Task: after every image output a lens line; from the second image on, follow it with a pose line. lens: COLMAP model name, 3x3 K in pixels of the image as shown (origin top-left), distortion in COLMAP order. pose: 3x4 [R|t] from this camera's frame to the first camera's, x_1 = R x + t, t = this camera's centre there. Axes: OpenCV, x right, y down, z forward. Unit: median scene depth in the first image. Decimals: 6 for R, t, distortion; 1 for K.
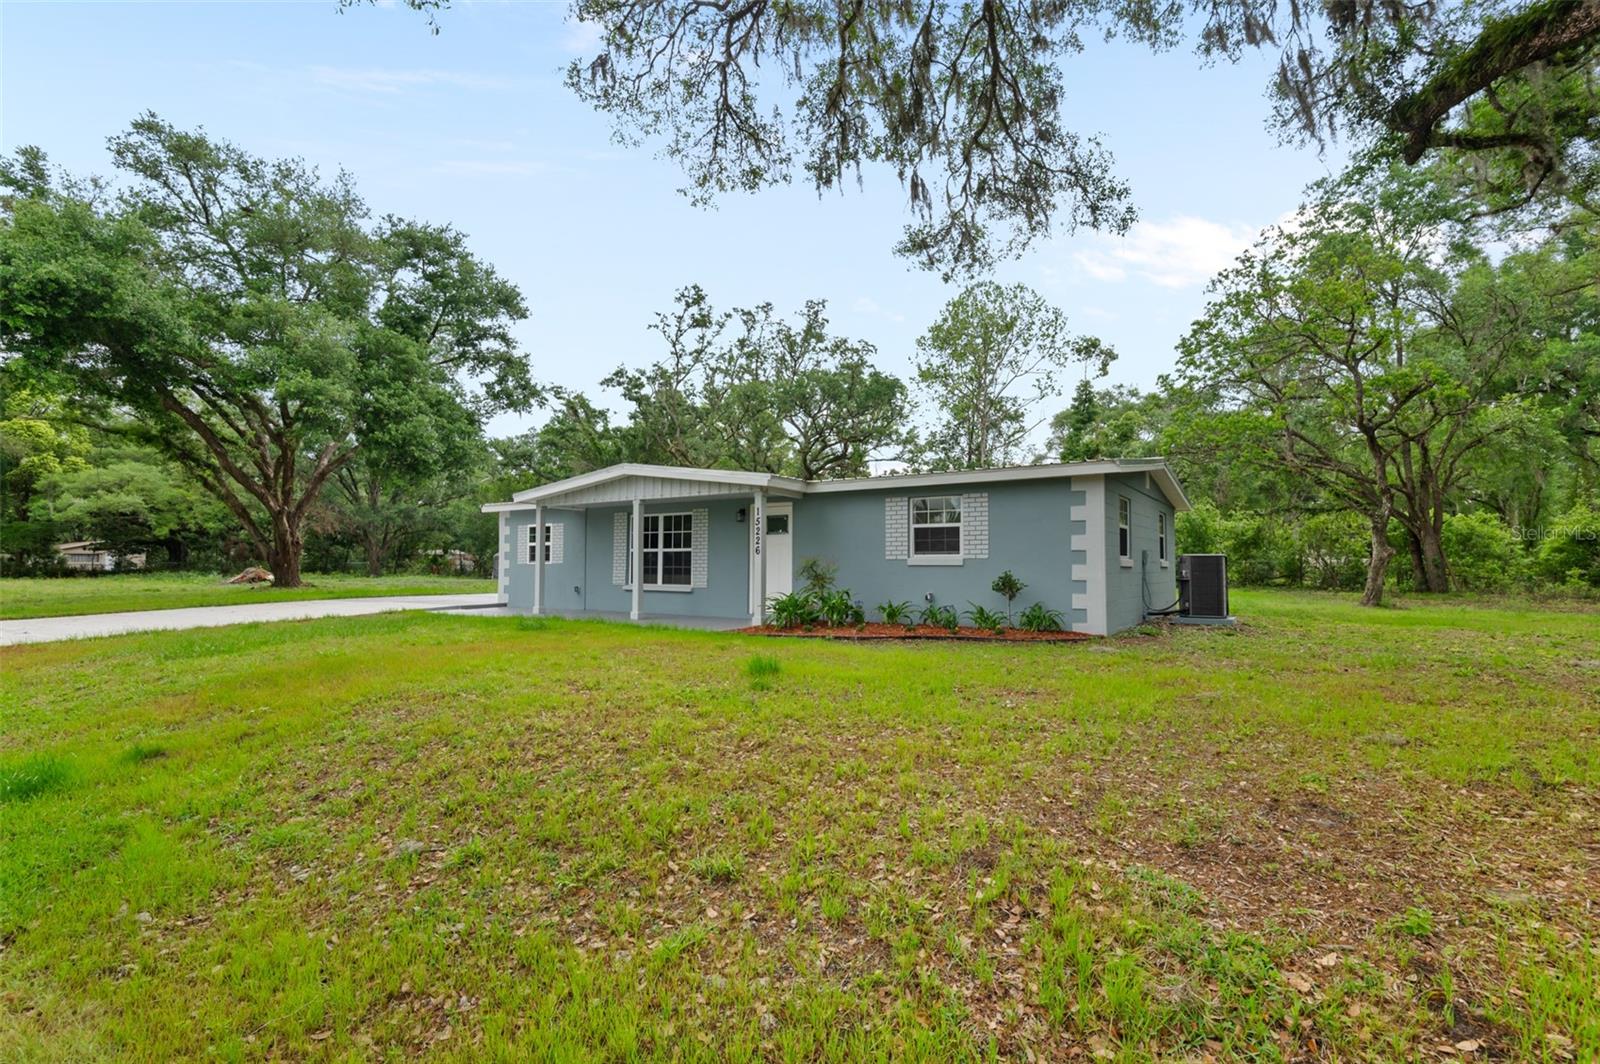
lens RADIAL K [[791.4, 0, 801.2], [0, 791.4, 556.0], [0, 0, 1]] dist [-0.013986, 0.000917]
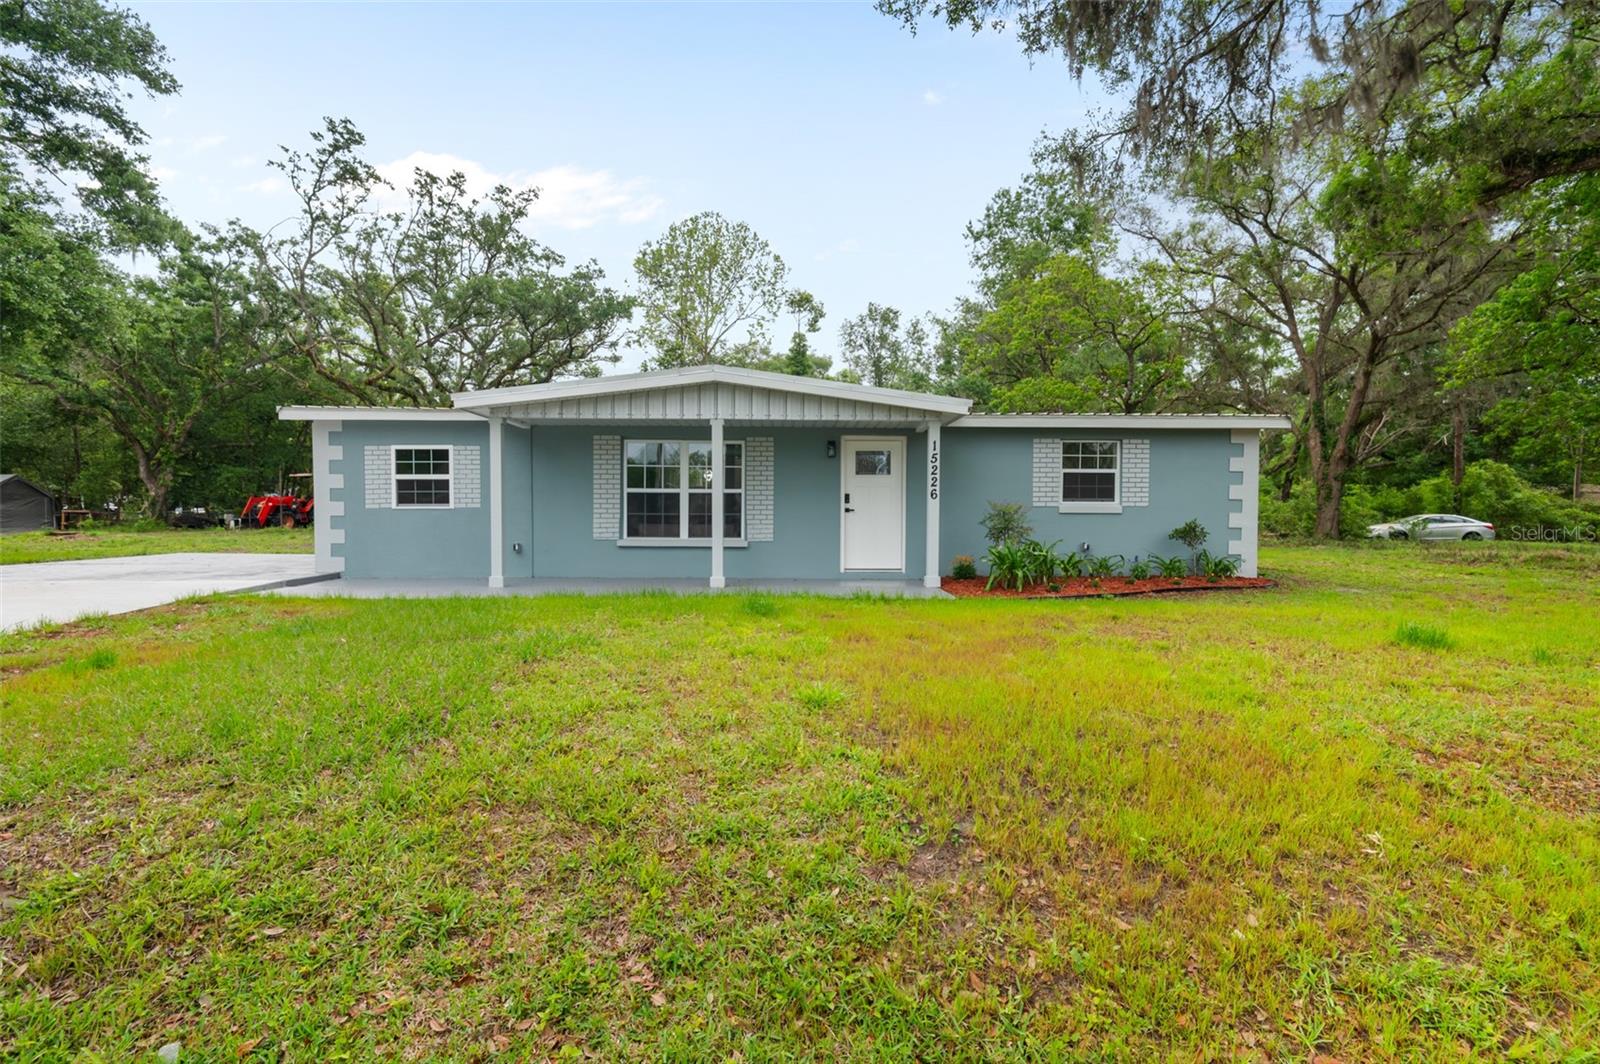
lens RADIAL K [[791.4, 0, 801.2], [0, 791.4, 556.0], [0, 0, 1]] dist [-0.013986, 0.000917]
pose [[0.794551, -0.026193, 0.606632, -0.530577], [-0.010518, 0.998326, 0.056882, 0.010037], [-0.607106, -0.051576, 0.792945, 0.358798]]
